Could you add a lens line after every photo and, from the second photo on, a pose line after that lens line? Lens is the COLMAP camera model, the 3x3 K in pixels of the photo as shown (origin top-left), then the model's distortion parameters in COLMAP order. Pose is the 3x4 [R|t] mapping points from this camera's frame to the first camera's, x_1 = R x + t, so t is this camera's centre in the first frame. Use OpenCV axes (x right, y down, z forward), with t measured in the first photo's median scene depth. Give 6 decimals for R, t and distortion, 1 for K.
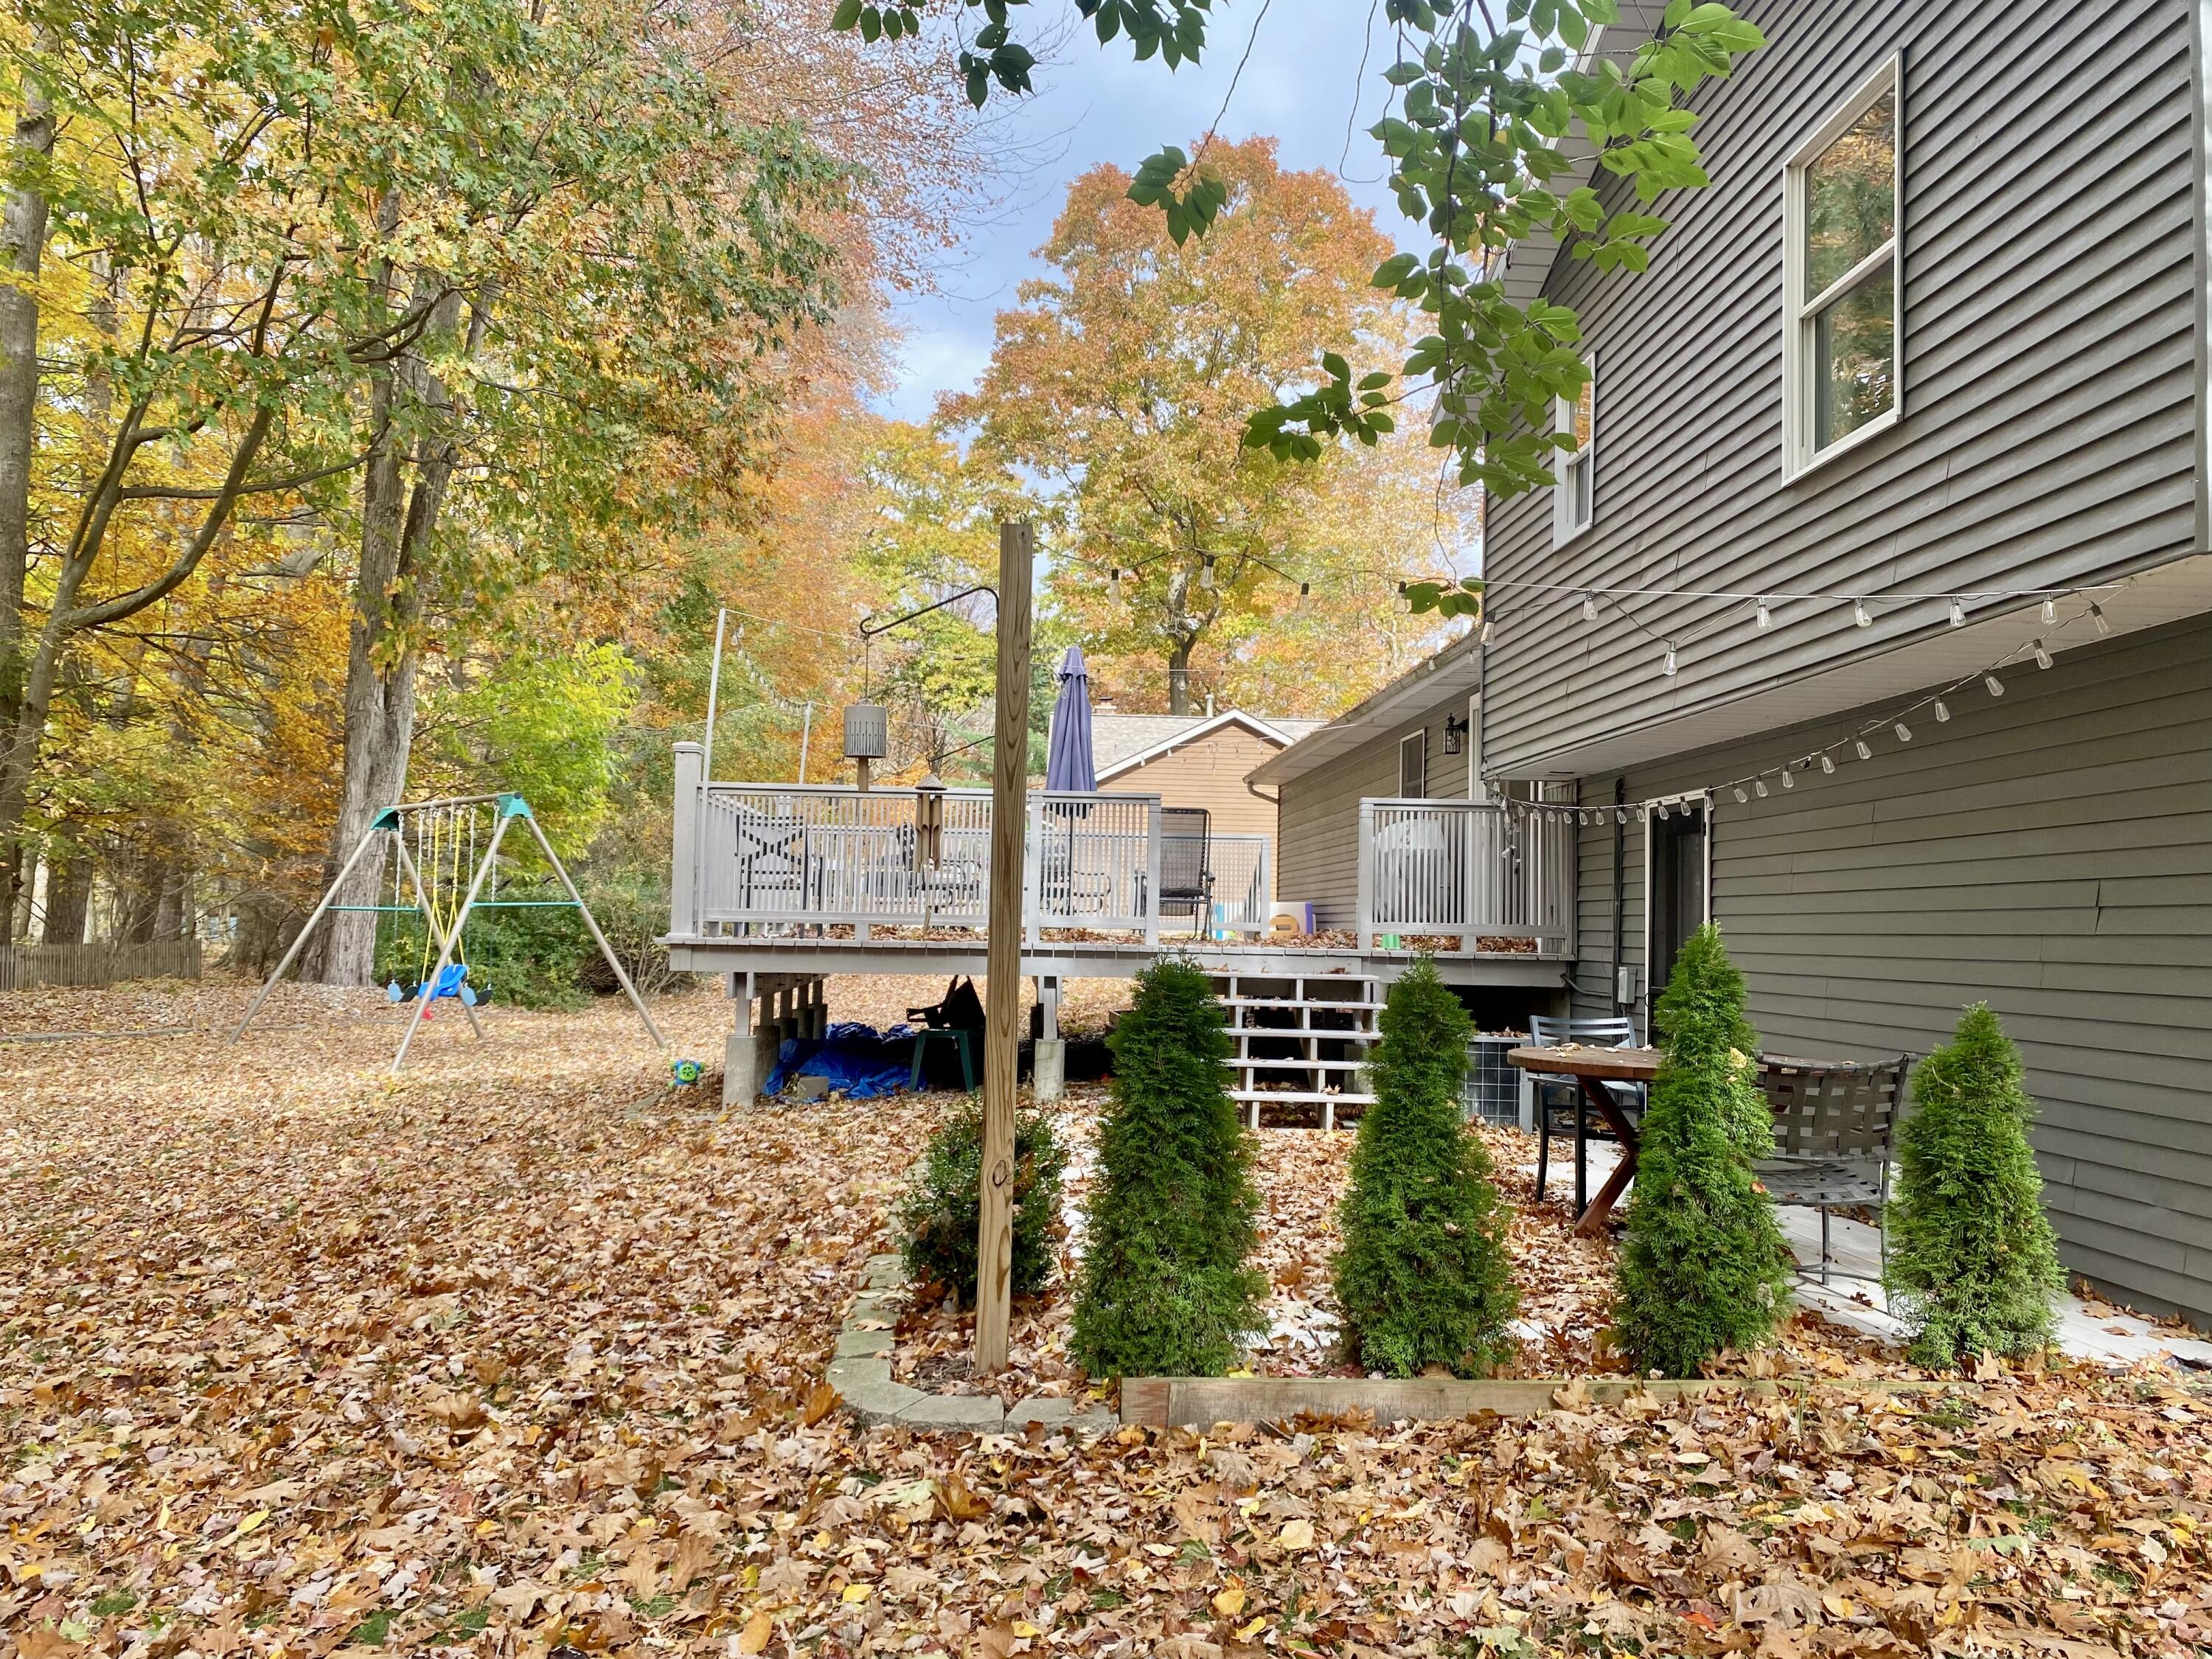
lens RADIAL K [[1670.2, 0, 1106.6], [0, 1670.2, 861.5], [0, 0, 1]] dist [0.008859, -0.001598]
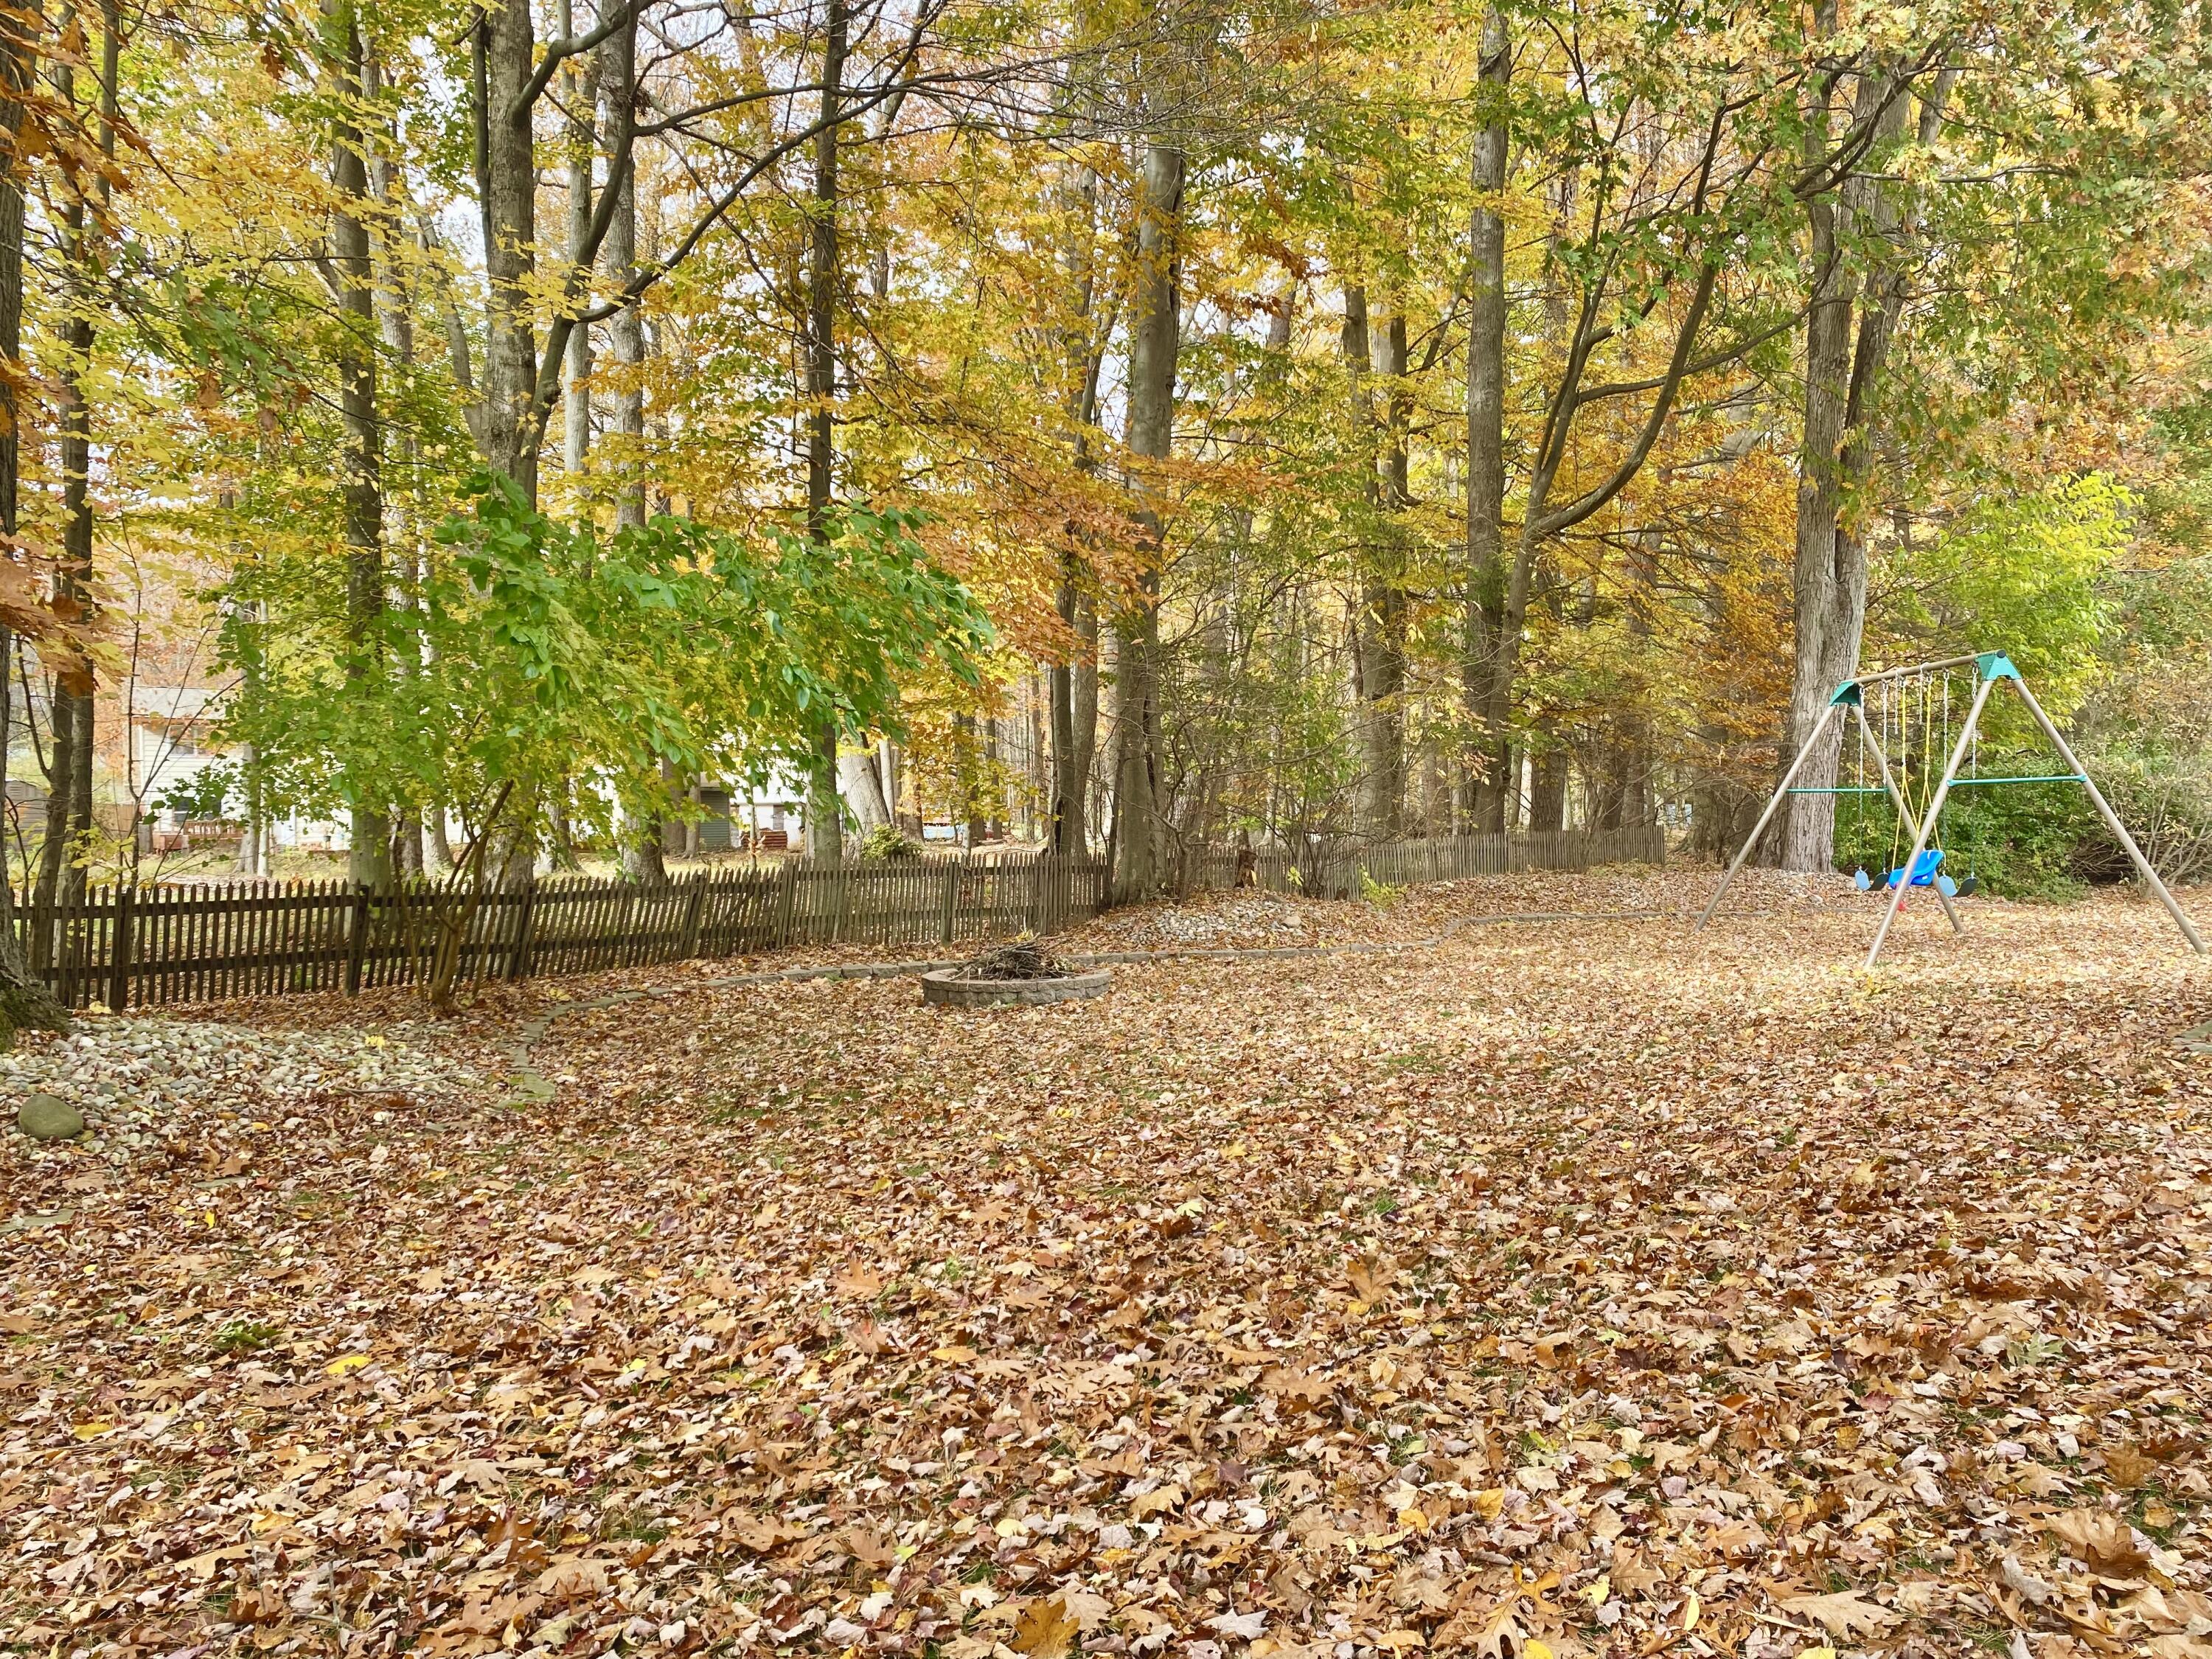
lens RADIAL K [[1652.2, 0, 1106.0], [0, 1652.2, 829.5], [0, 0, 1]] dist [0.003528, -0.012690]
pose [[0.683999, -0.011809, -0.729387, -0.120673], [0.048485, 0.998394, 0.029303, 0.008948], [0.727870, -0.055407, 0.683473, 0.197239]]
